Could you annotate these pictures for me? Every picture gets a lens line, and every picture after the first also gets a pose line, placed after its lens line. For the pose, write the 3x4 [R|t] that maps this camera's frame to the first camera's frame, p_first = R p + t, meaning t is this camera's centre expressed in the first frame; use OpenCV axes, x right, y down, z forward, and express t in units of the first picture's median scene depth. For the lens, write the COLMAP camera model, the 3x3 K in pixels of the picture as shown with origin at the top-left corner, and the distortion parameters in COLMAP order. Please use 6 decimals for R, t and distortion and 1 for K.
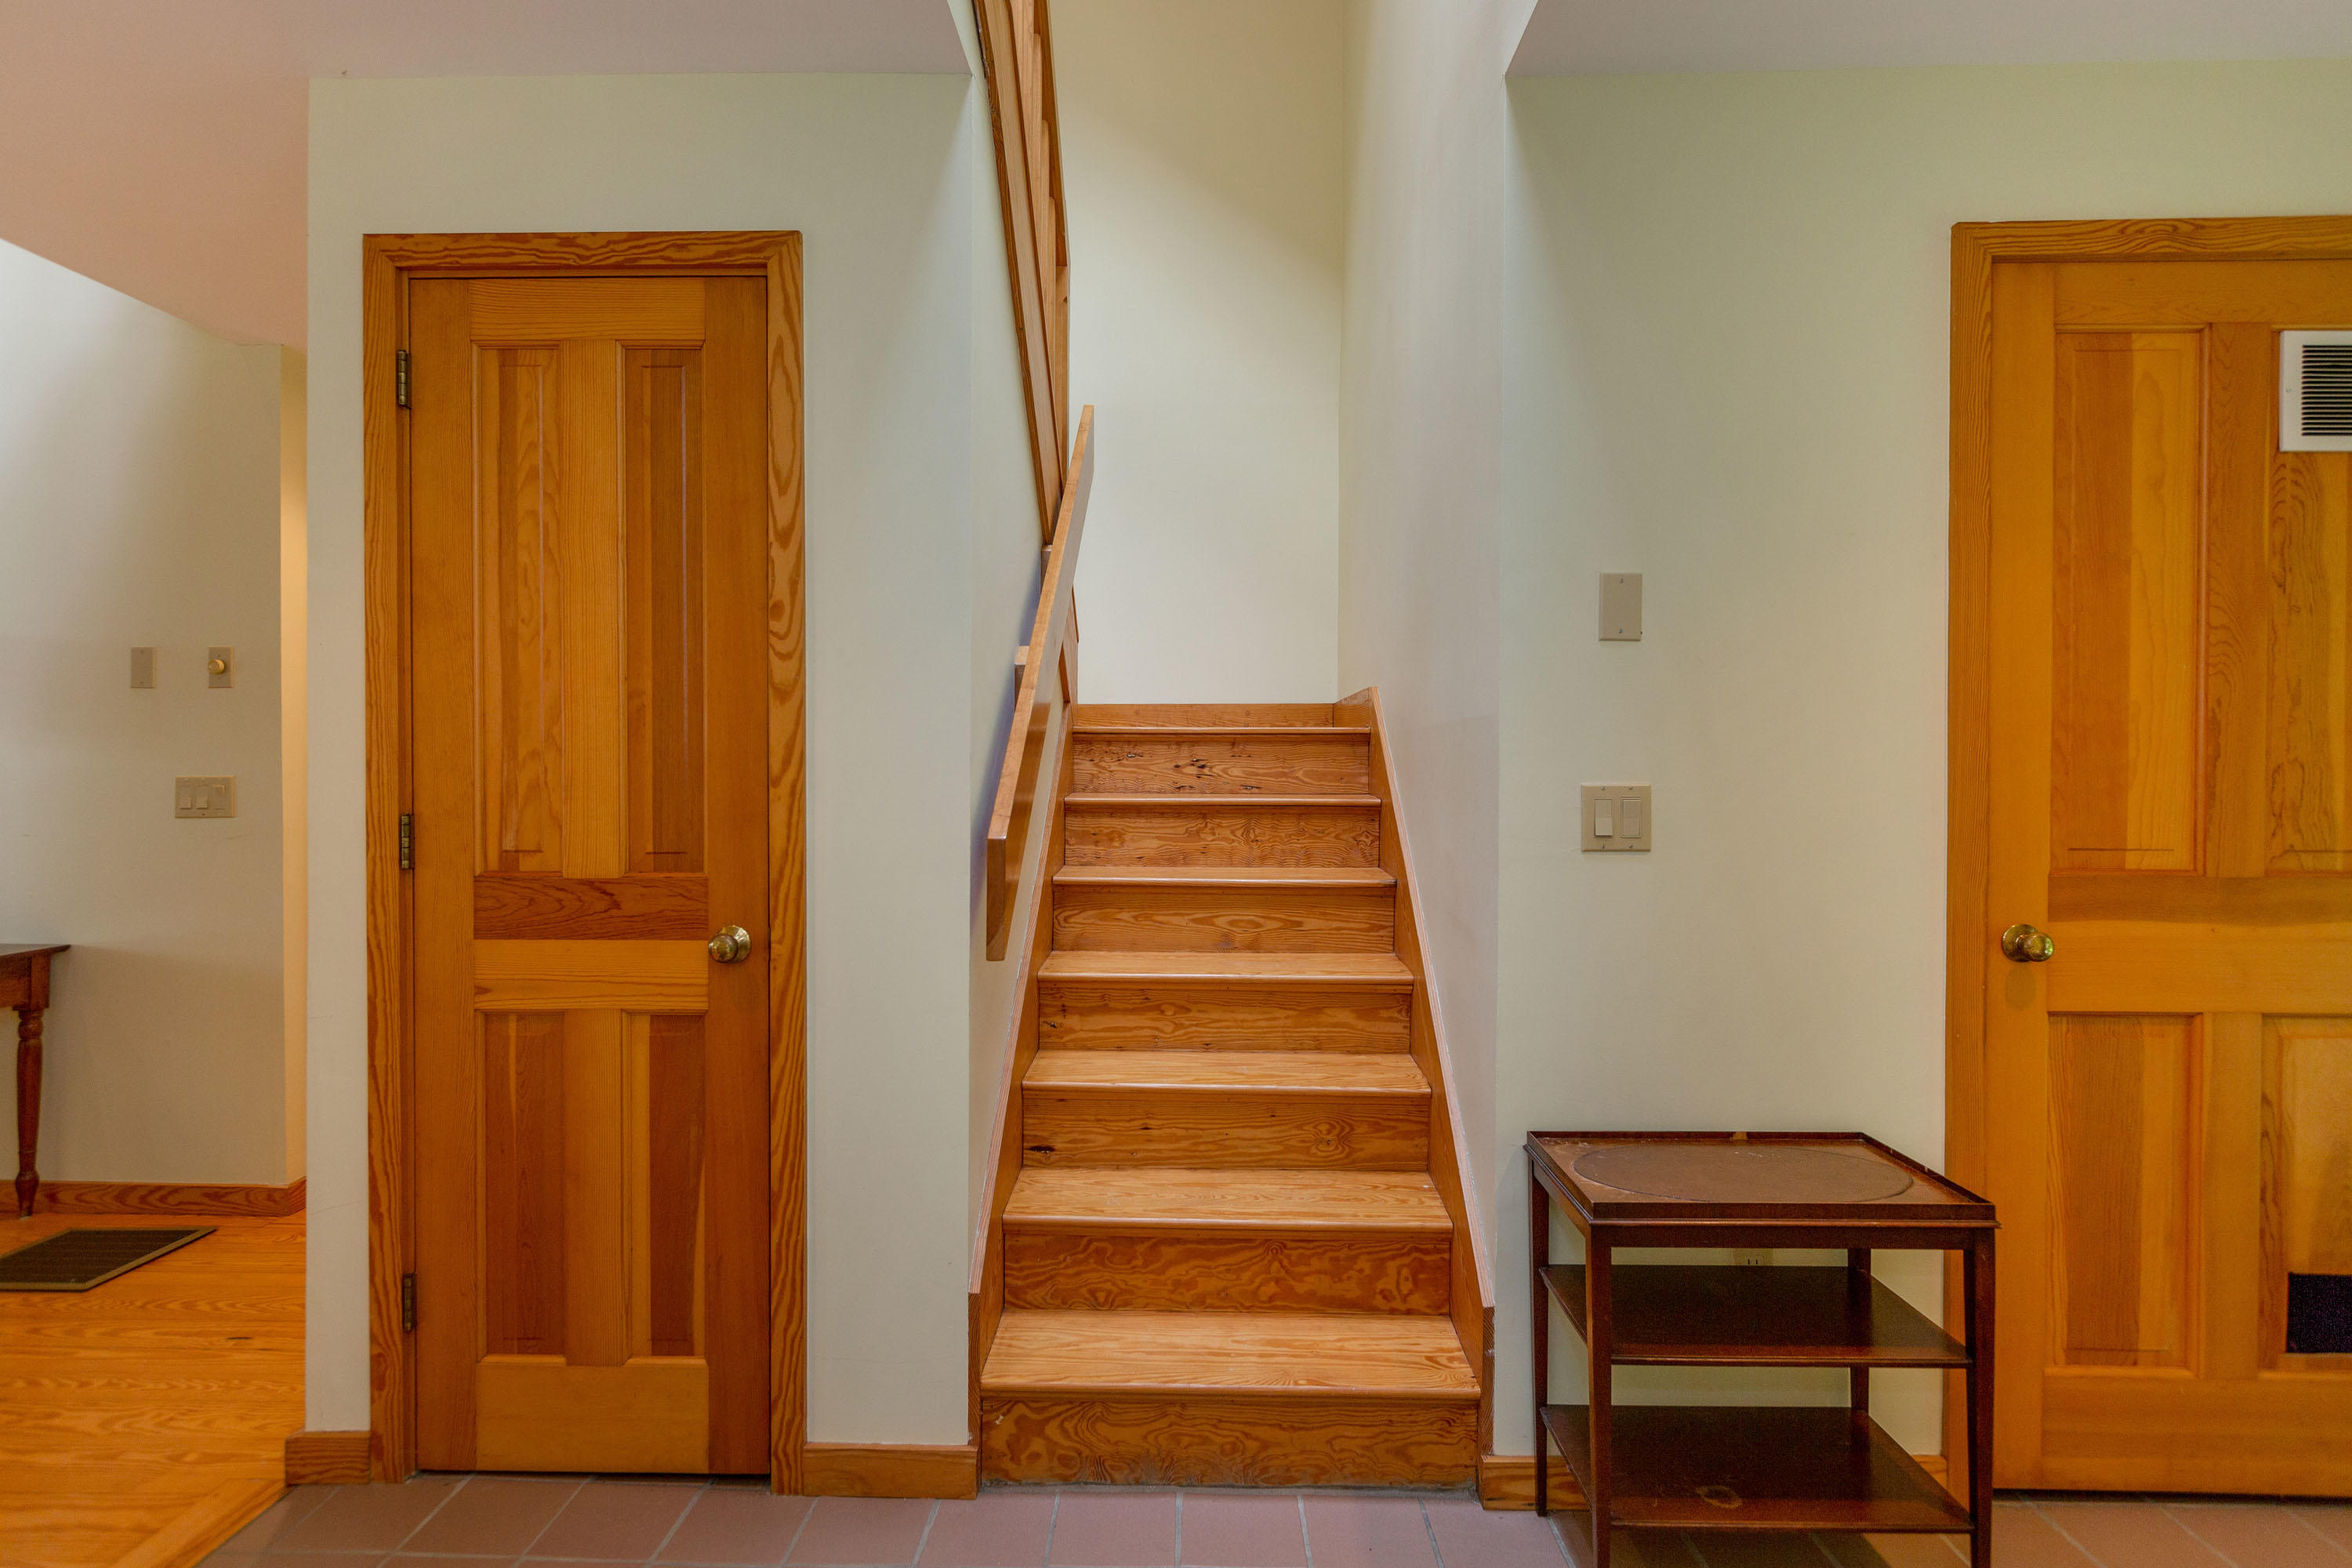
lens RADIAL K [[1286.8, 0, 1175.2], [0, 1286.8, 778.4], [0, 0, 1]] dist [-0.000262, -0.000166]
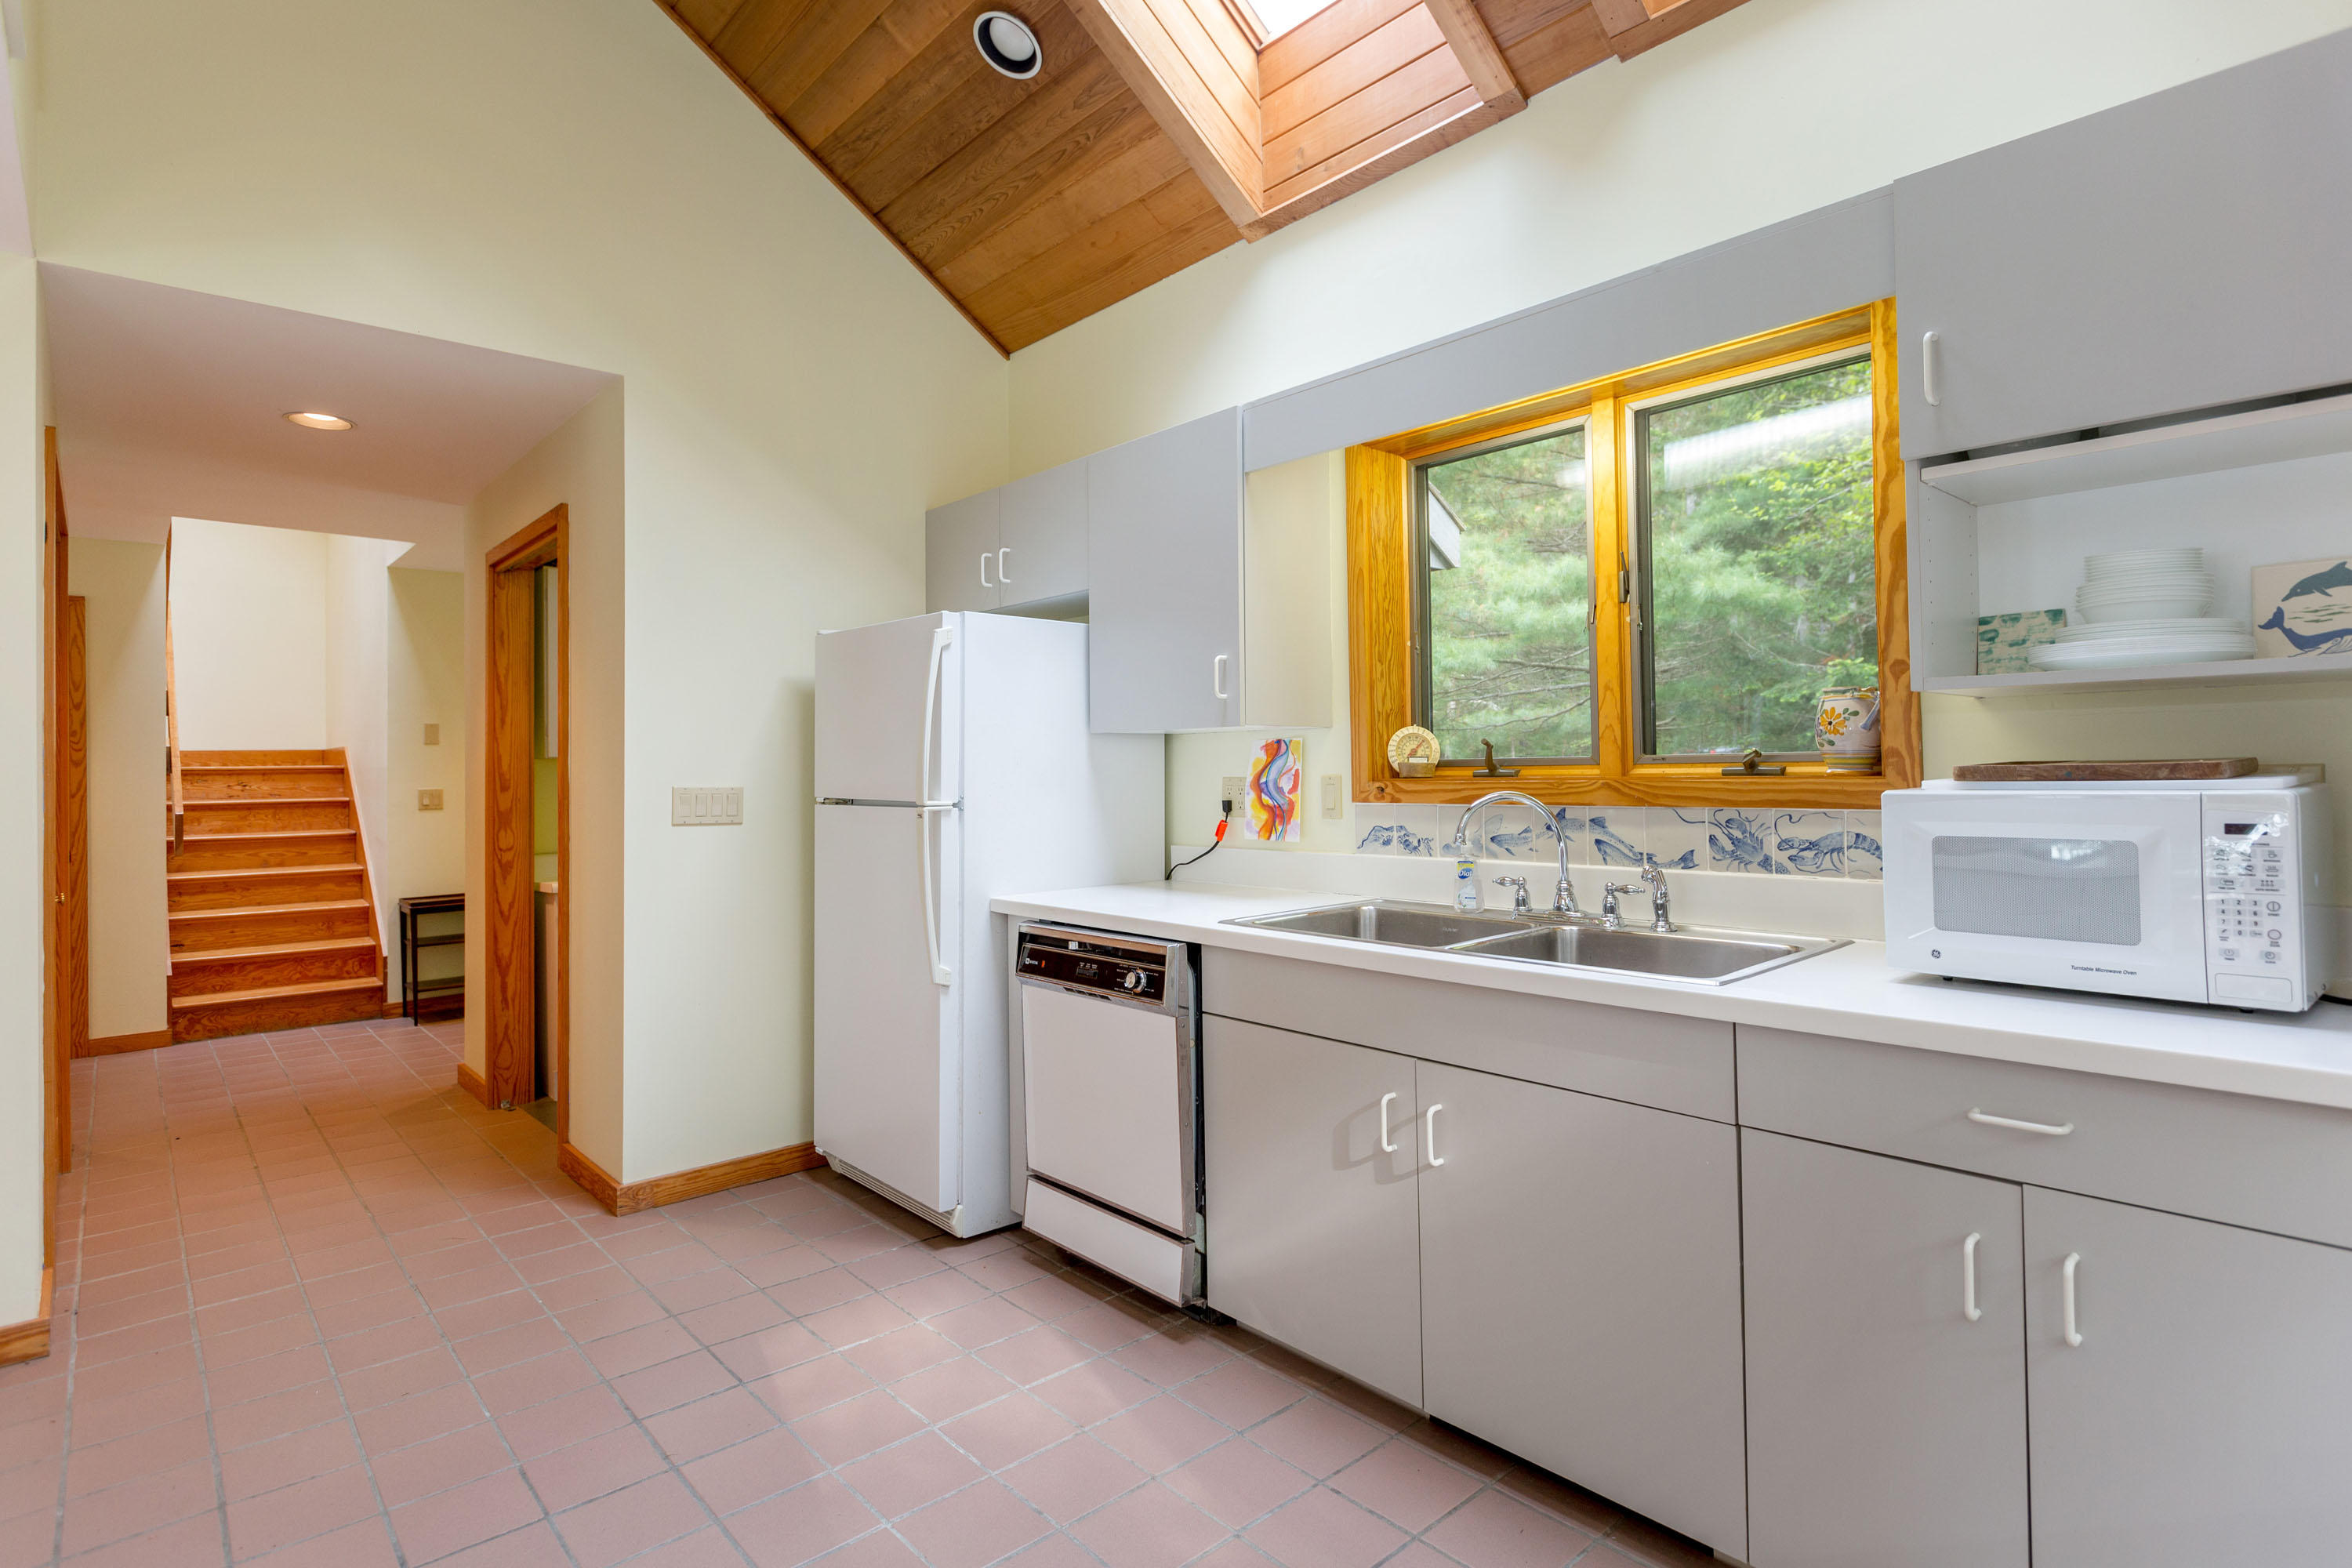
lens RADIAL K [[1195.8, 0, 1176.9], [0, 1195.8, 763.0], [0, 0, 1]] dist [0.001676, 0.000347]
pose [[0.737990, -0.010765, 0.674726, -0.206481], [0.023582, 0.999673, -0.009844, 0.009455], [-0.674399, 0.023176, 0.738003, -1.722384]]
